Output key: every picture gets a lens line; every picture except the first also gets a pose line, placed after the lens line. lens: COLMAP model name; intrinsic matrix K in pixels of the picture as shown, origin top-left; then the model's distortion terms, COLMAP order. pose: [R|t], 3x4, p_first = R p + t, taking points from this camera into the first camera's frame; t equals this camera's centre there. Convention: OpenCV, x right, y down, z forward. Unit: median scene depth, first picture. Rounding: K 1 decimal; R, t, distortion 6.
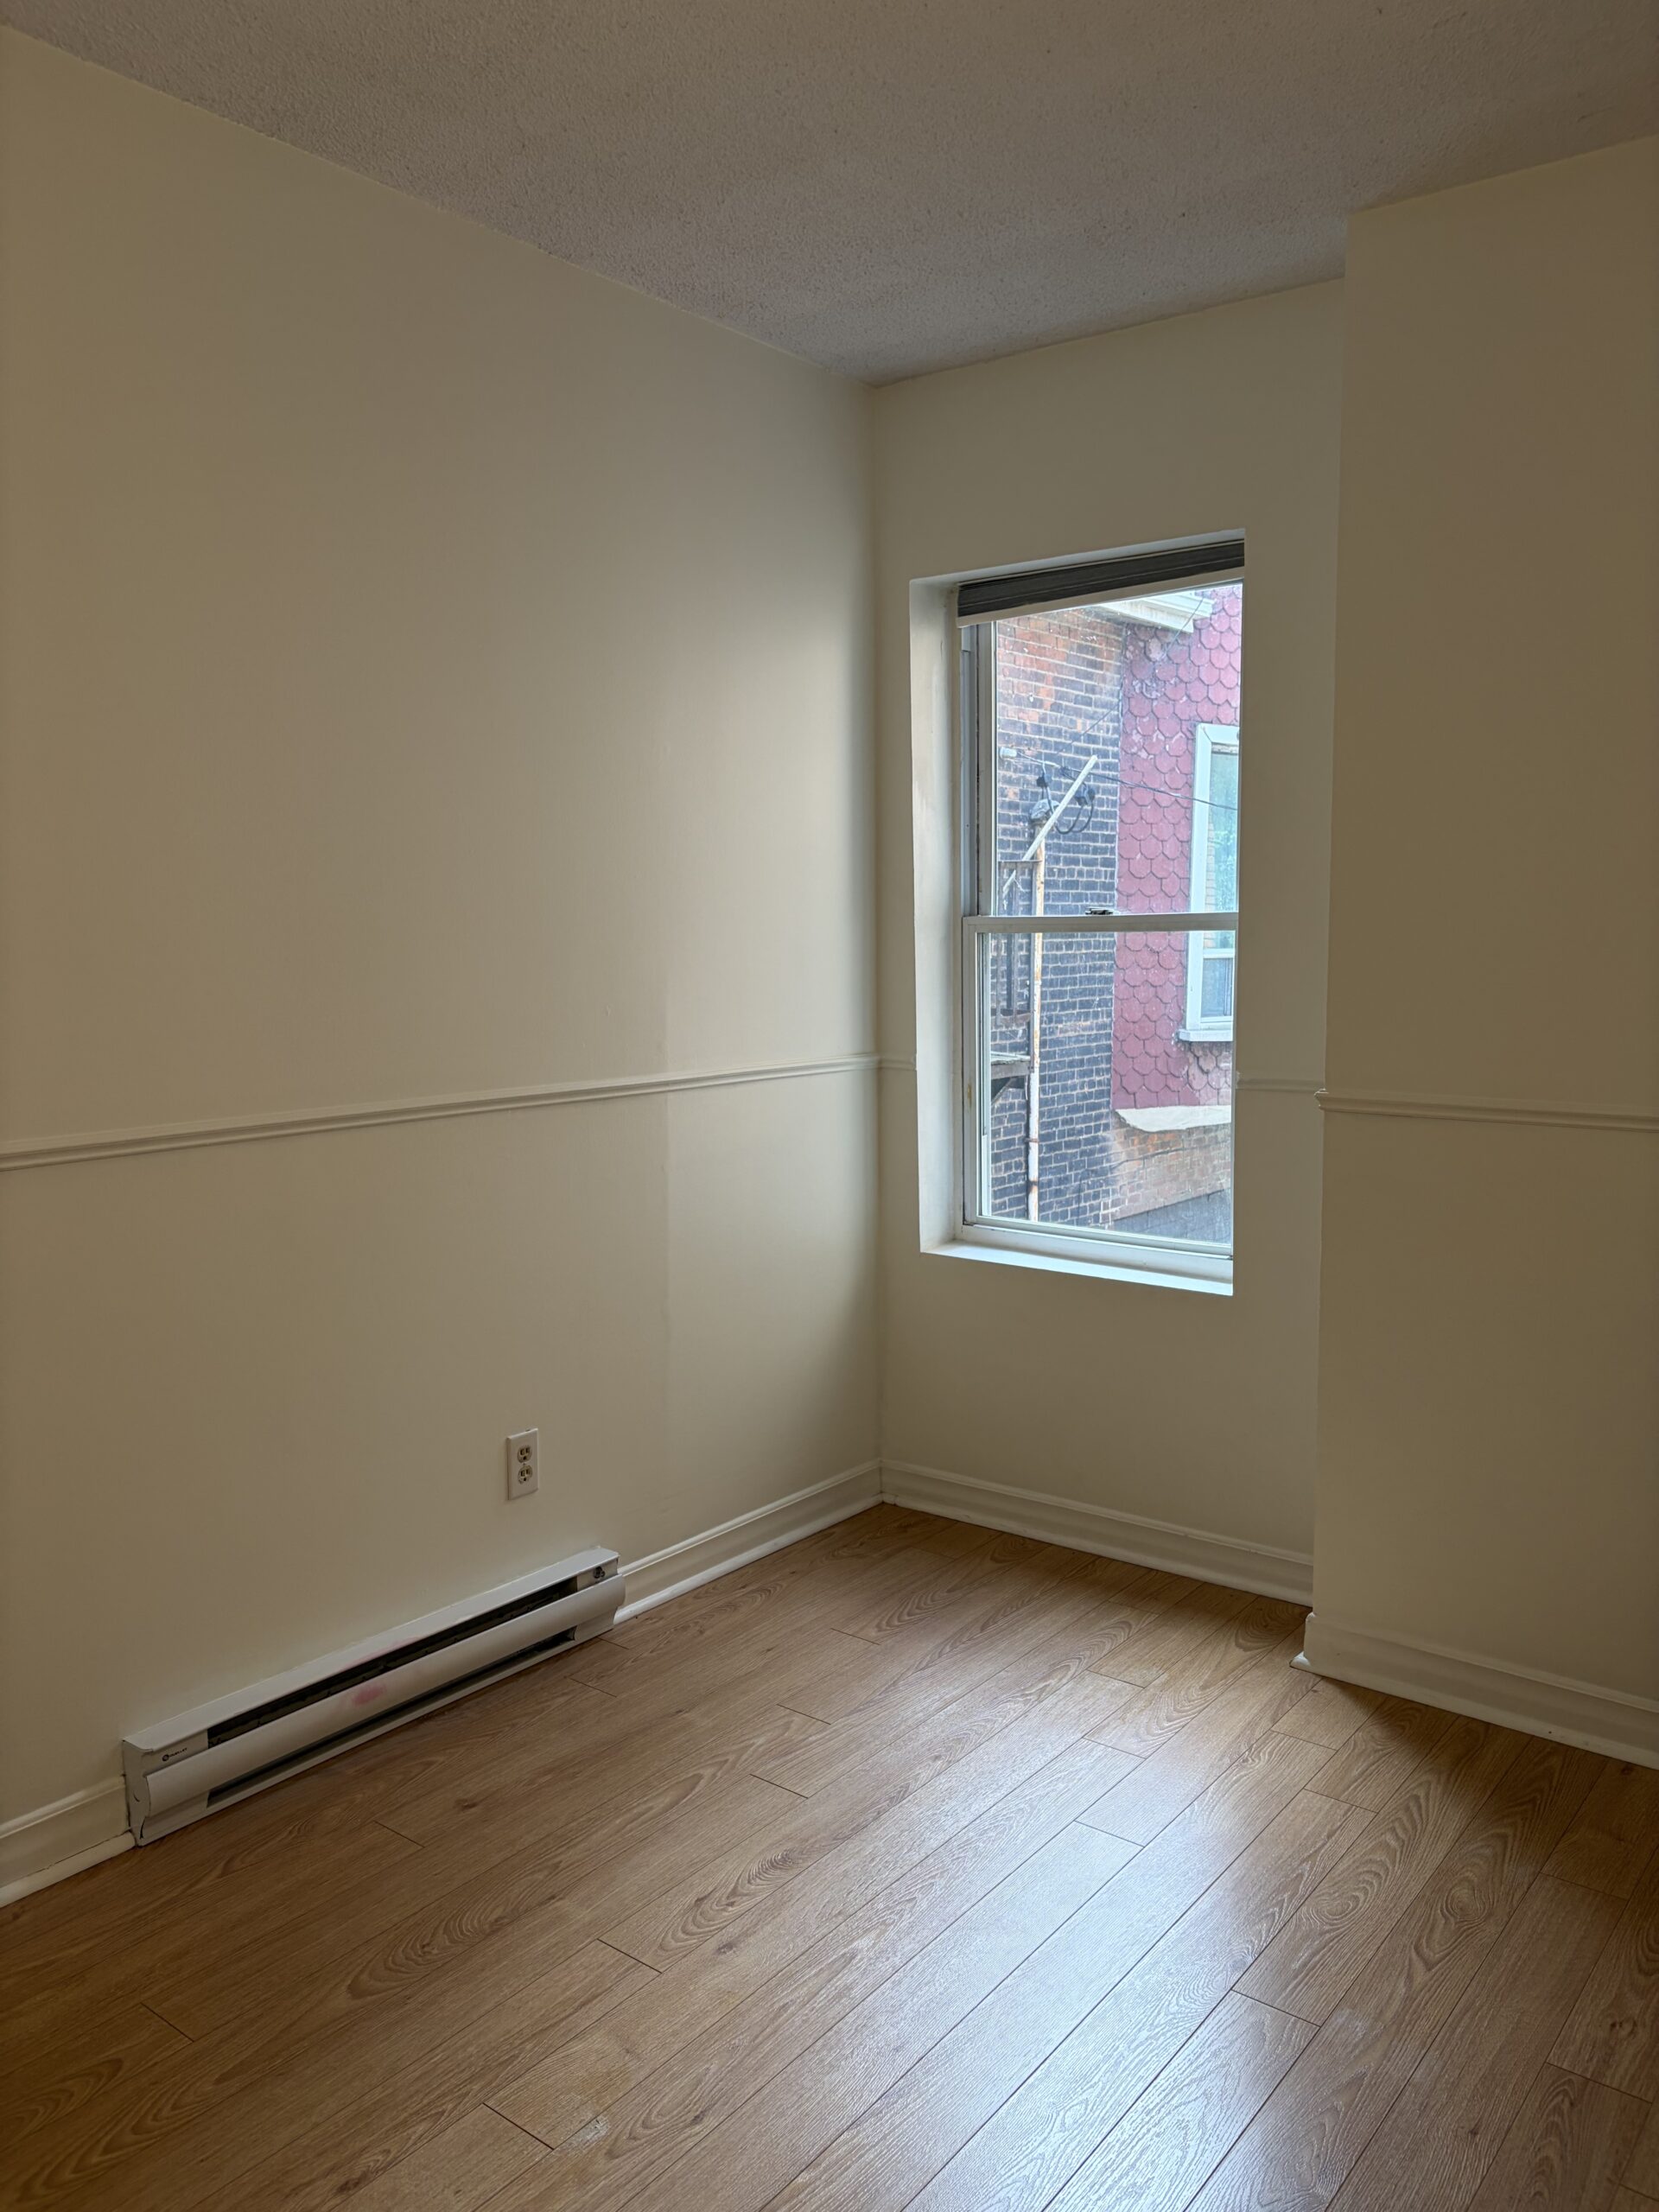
lens RADIAL K [[1675.2, 0, 825.3], [0, 1675.2, 1108.0], [0, 0, 1]] dist [0.022096, -0.009703]
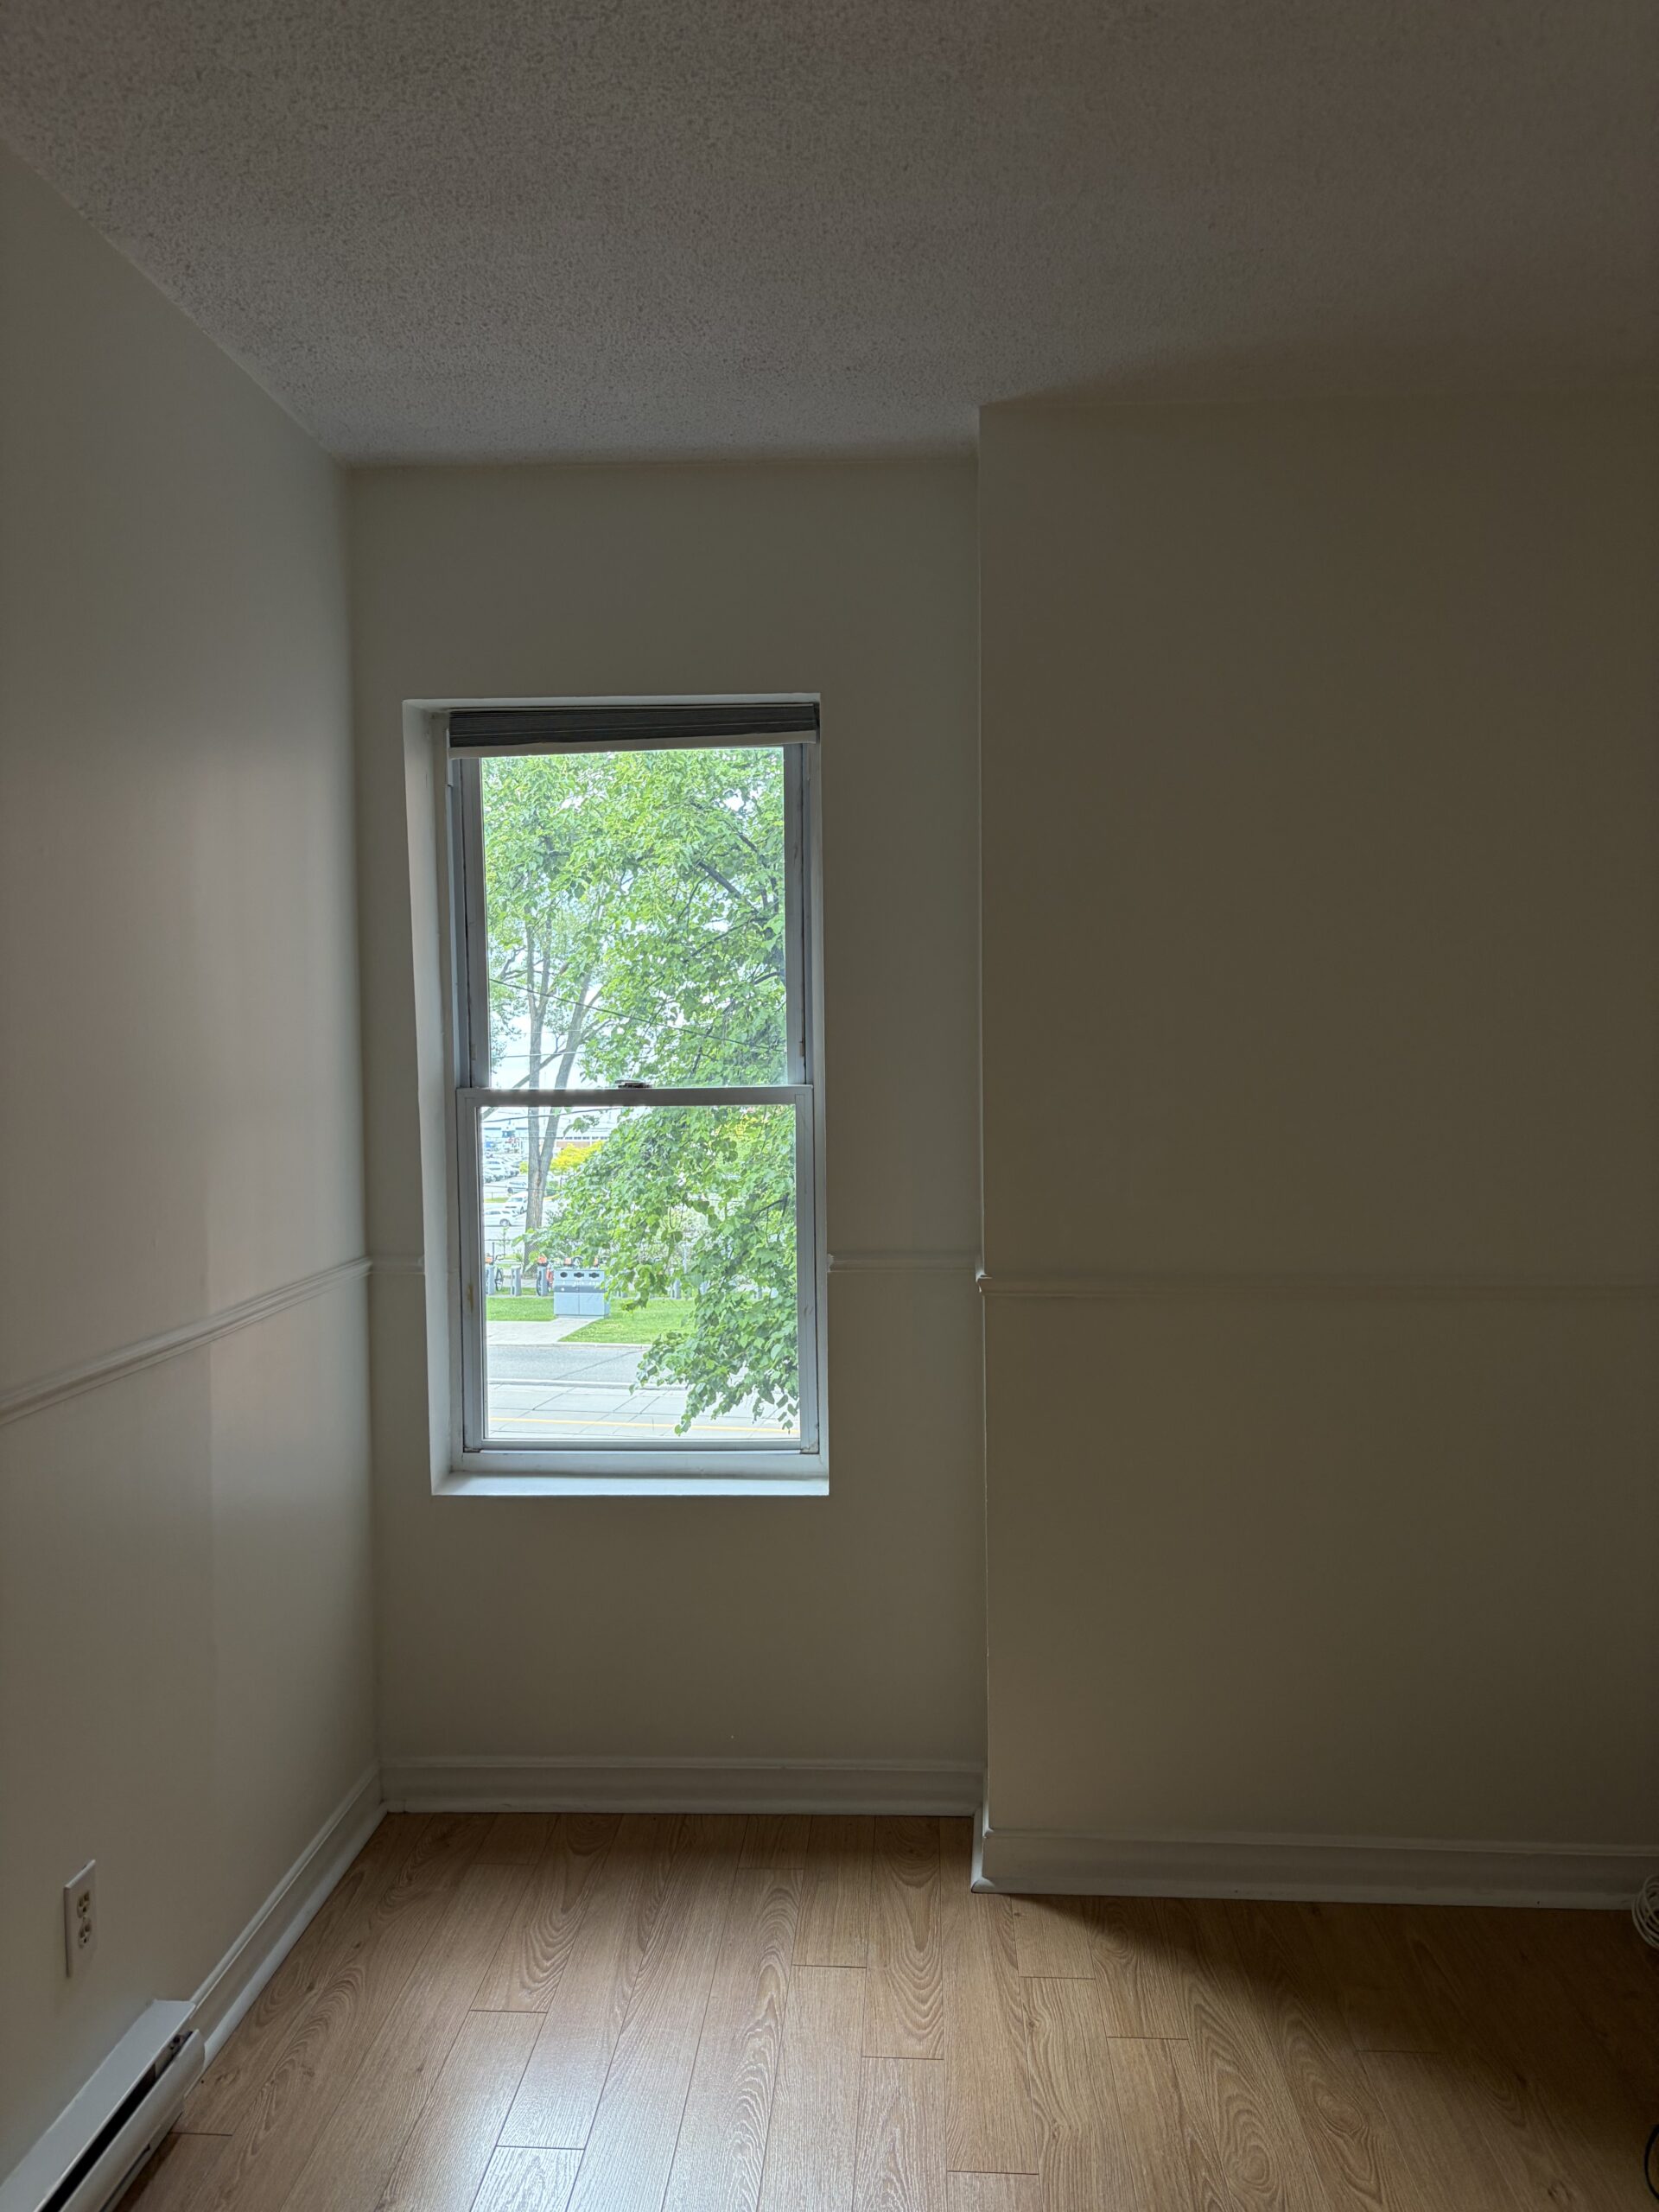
lens RADIAL K [[1675.2, 0, 827.3], [0, 1675.2, 1106.5], [0, 0, 1]] dist [0.022096, -0.009703]
pose [[0.826863, -0.026626, 0.561773, -0.267925], [0.068618, 0.996192, -0.053782, -0.052025], [-0.558202, 0.083018, 0.825541, 0.205747]]
